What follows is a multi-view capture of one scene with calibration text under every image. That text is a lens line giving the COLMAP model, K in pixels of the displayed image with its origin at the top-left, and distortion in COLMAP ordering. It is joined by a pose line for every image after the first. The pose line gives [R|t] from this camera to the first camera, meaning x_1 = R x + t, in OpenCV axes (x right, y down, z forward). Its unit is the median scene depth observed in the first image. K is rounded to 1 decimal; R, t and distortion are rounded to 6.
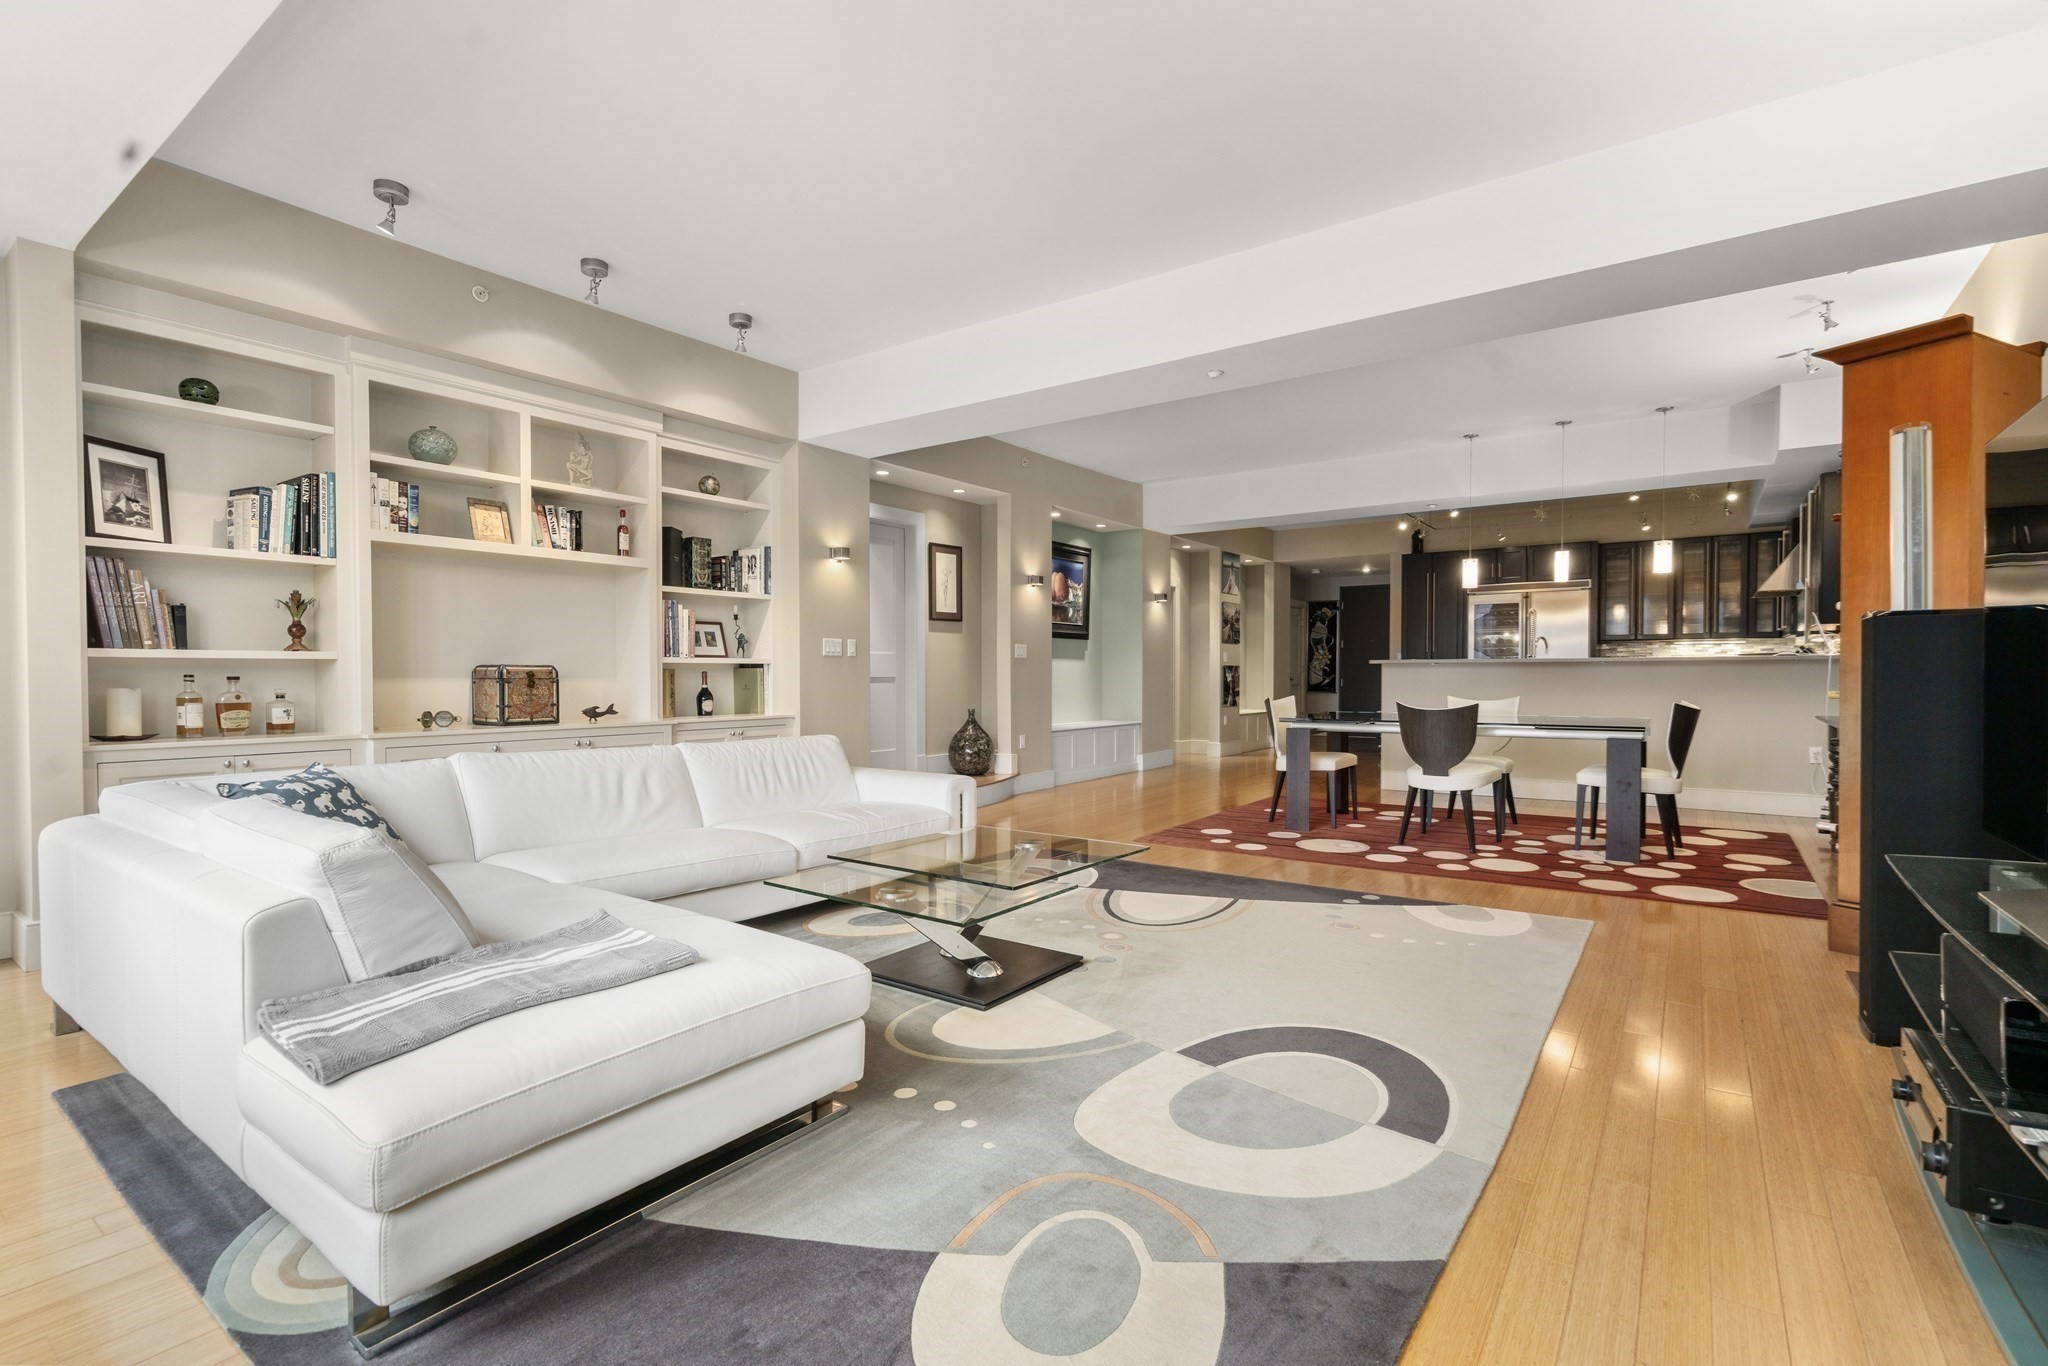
lens RADIAL K [[932.3, 0, 1029.9], [0, 932.3, 681.8], [0, 0, 1]] dist [-0.002616, 0.000688]
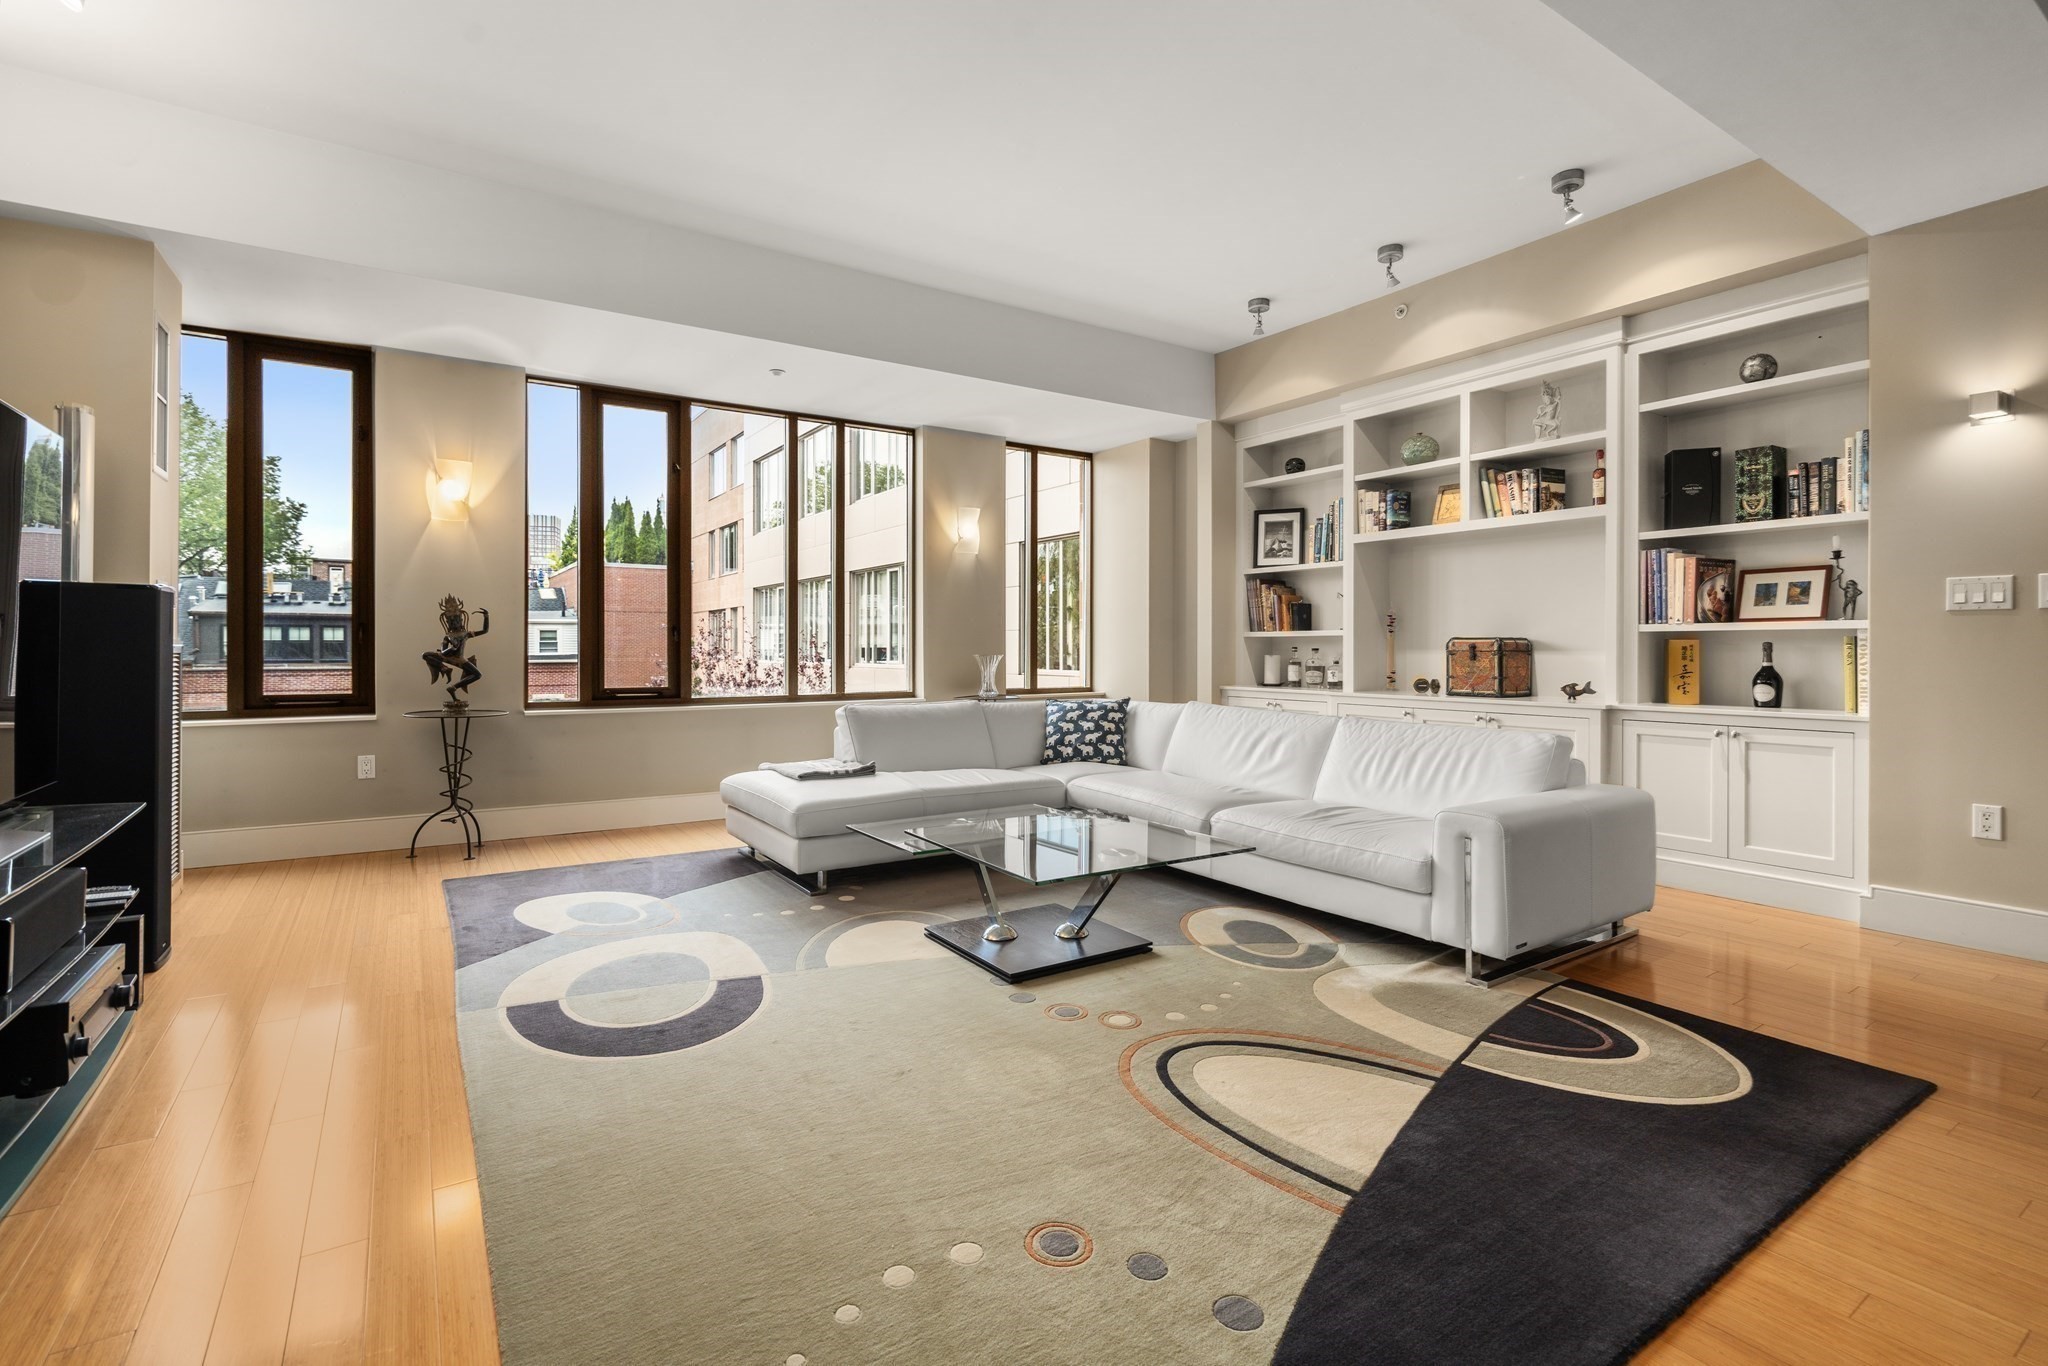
lens RADIAL K [[932.3, 0, 1015.0], [0, 932.3, 651.2], [0, 0, 1]] dist [-0.002616, 0.000688]
pose [[-0.365401, 0.003441, -0.930844, 0.475972], [-0.008048, 0.999944, 0.006856, -0.004928], [0.930815, 0.009997, -0.365353, 0.732911]]
